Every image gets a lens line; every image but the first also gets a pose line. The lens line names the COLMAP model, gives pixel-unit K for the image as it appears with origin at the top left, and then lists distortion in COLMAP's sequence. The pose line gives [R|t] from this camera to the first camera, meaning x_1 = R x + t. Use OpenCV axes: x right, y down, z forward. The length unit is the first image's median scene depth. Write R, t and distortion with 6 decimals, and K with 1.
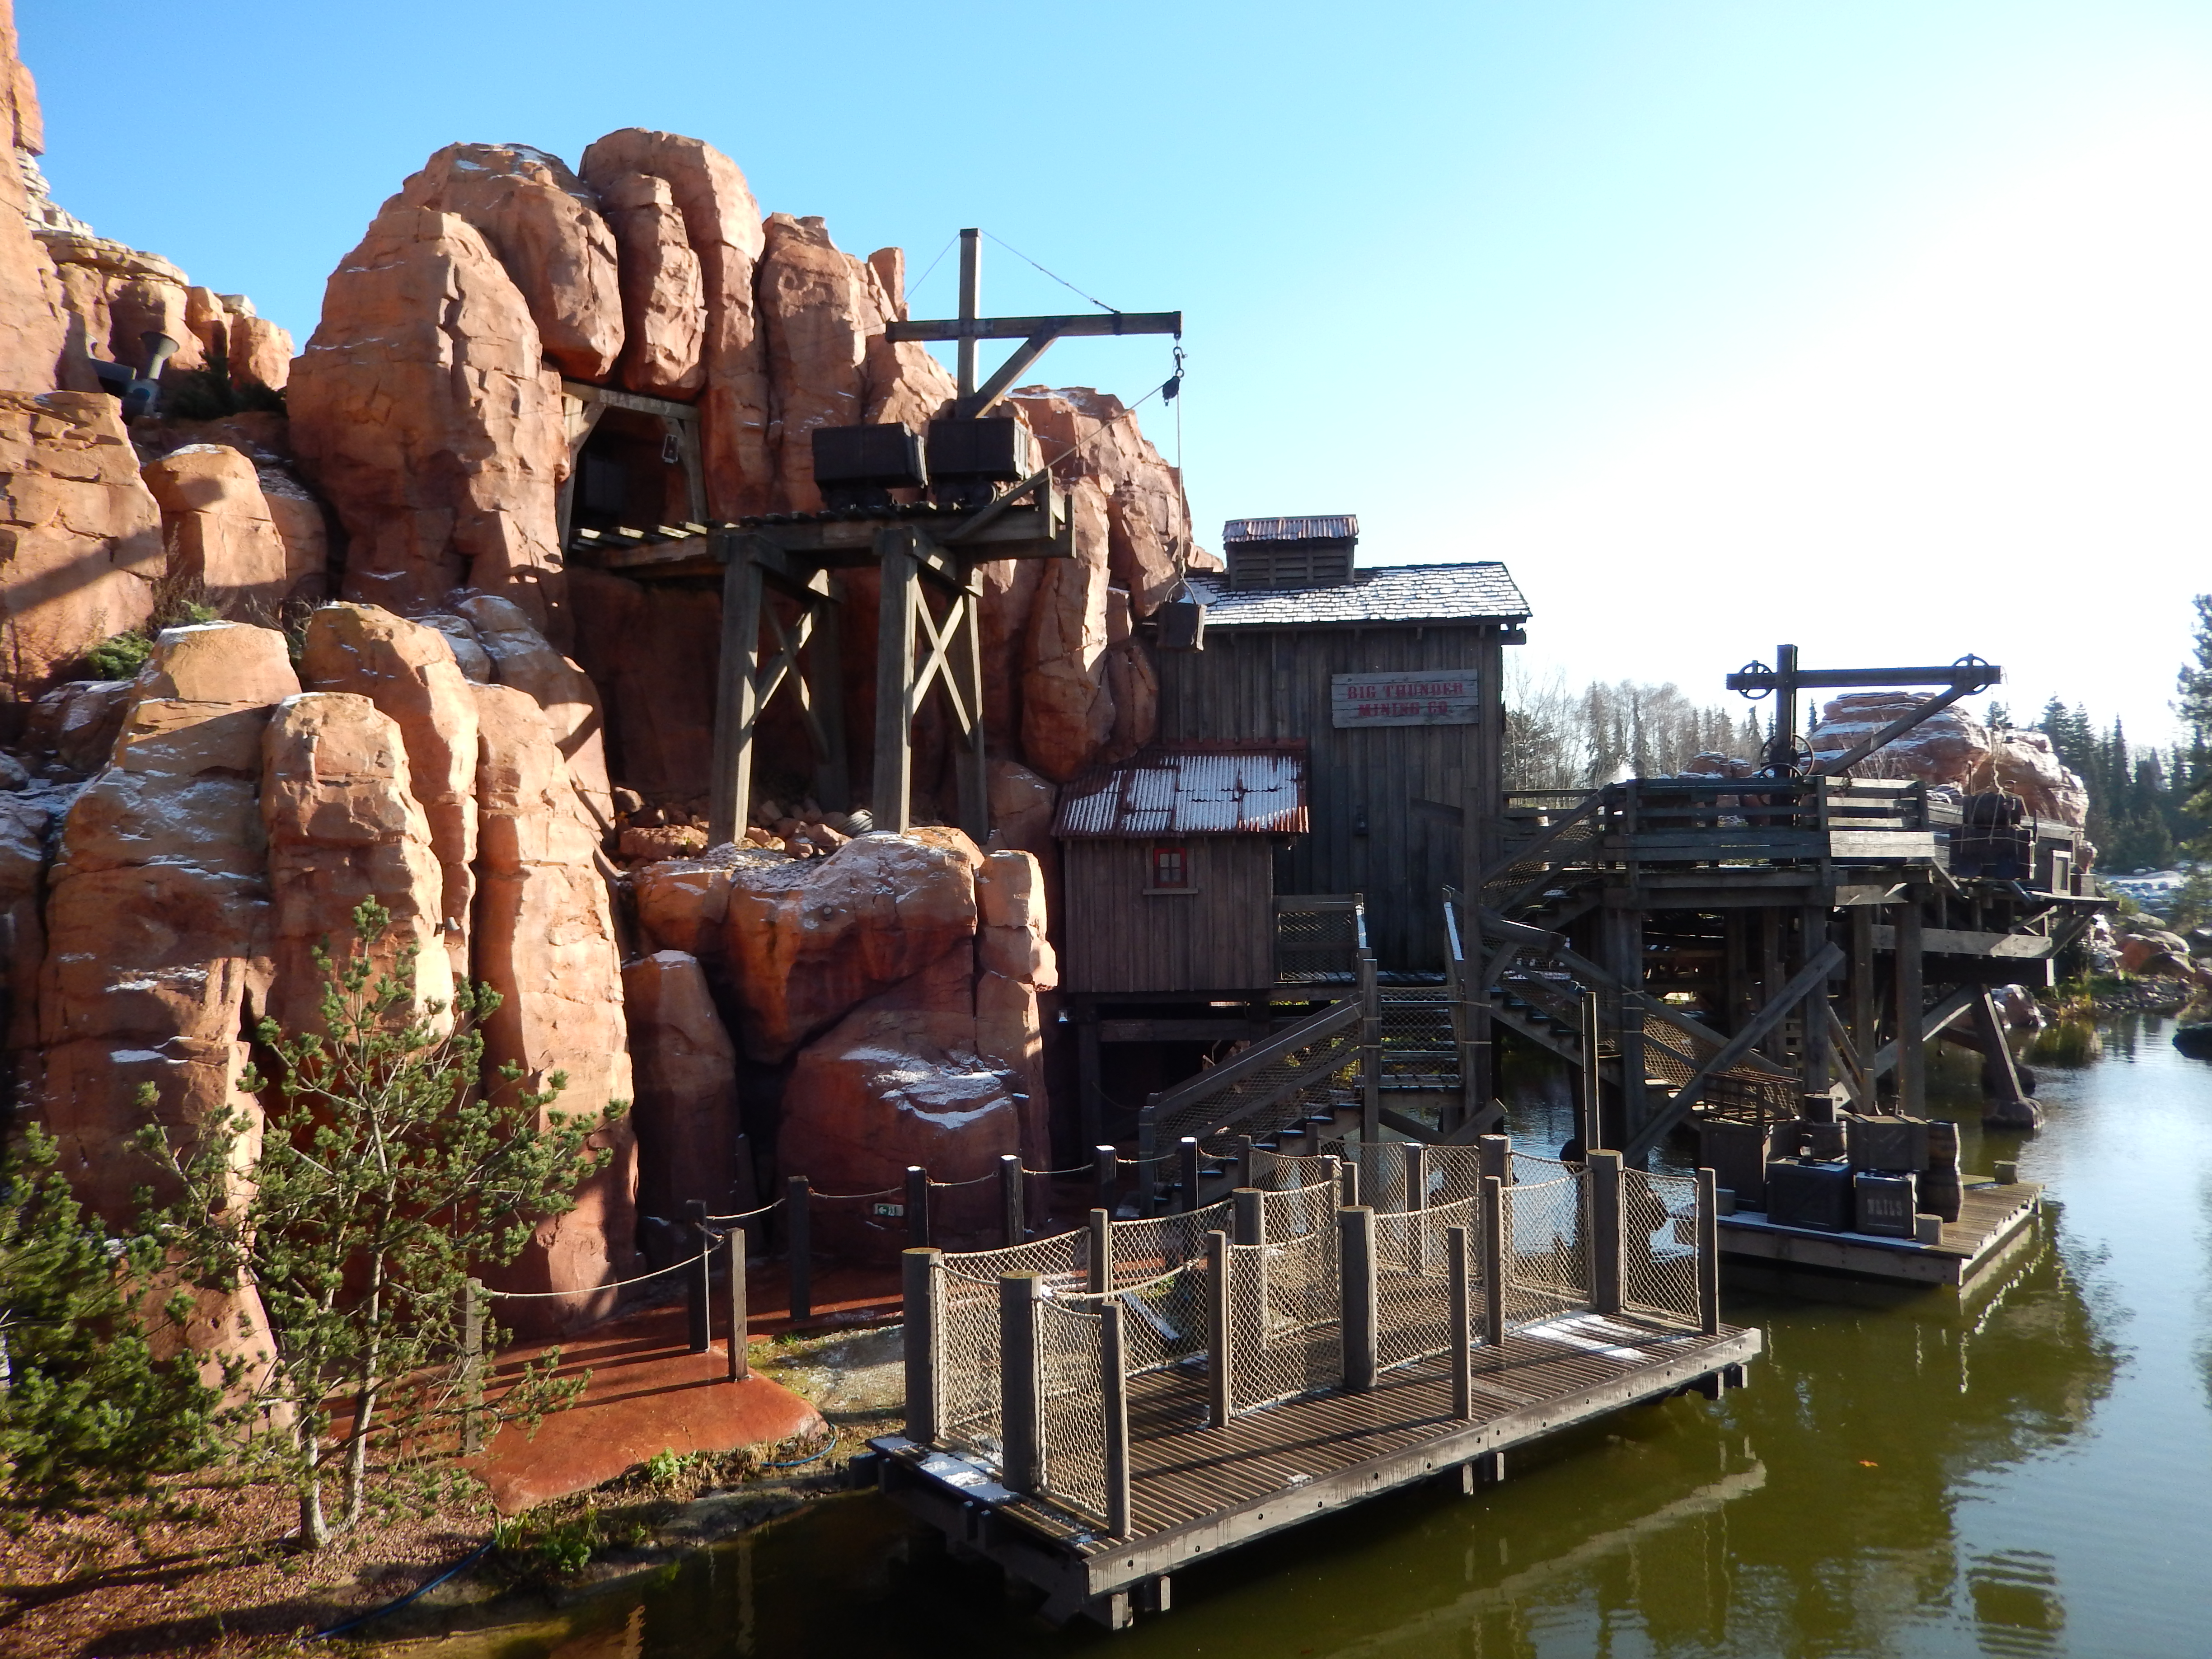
lens RADIAL K [[1636.9, 0, 1092.4], [0, 1636.9, 824.0], [0, 0, 1]] dist [-0.028214, -0.000551]
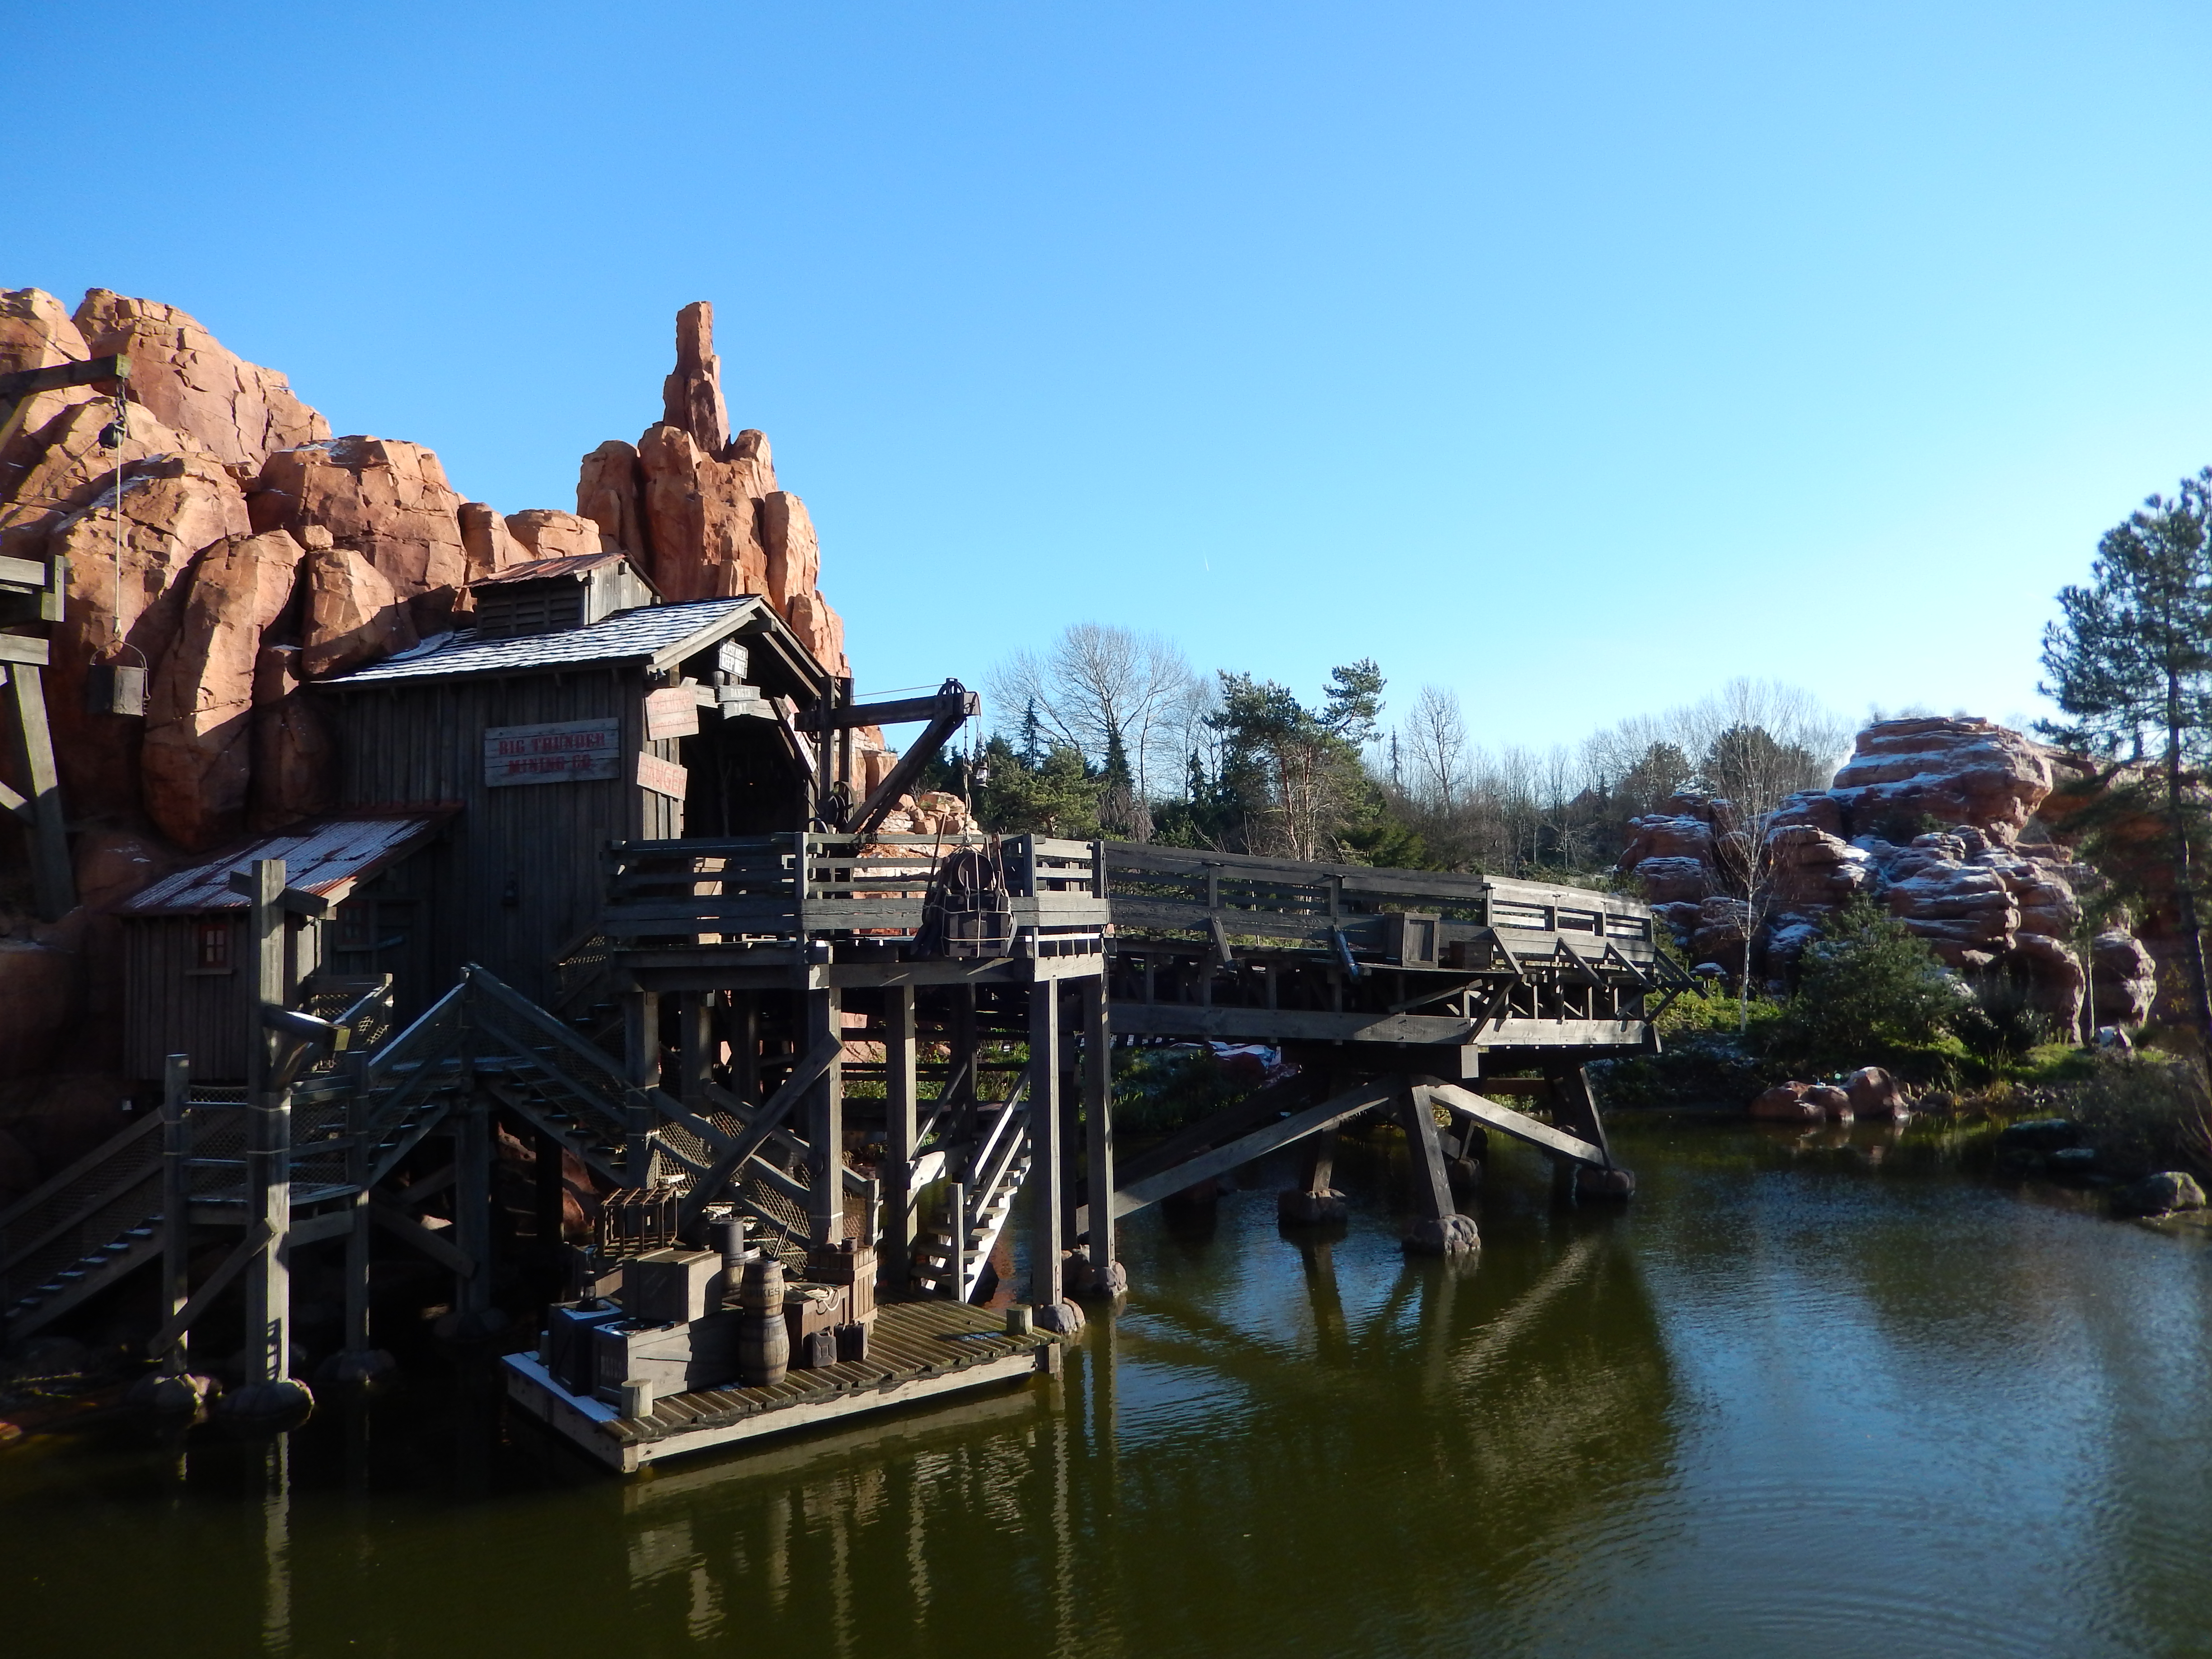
lens RADIAL K [[1663.2, 0, 1100.1], [0, 1663.2, 780.6], [0, 0, 1]] dist [-0.005497, -0.004172]
pose [[0.974946, -0.029499, -0.220475, 0.830181], [0.018725, 0.998533, -0.050799, -0.011164], [0.221651, 0.045398, 0.974069, 0.212561]]
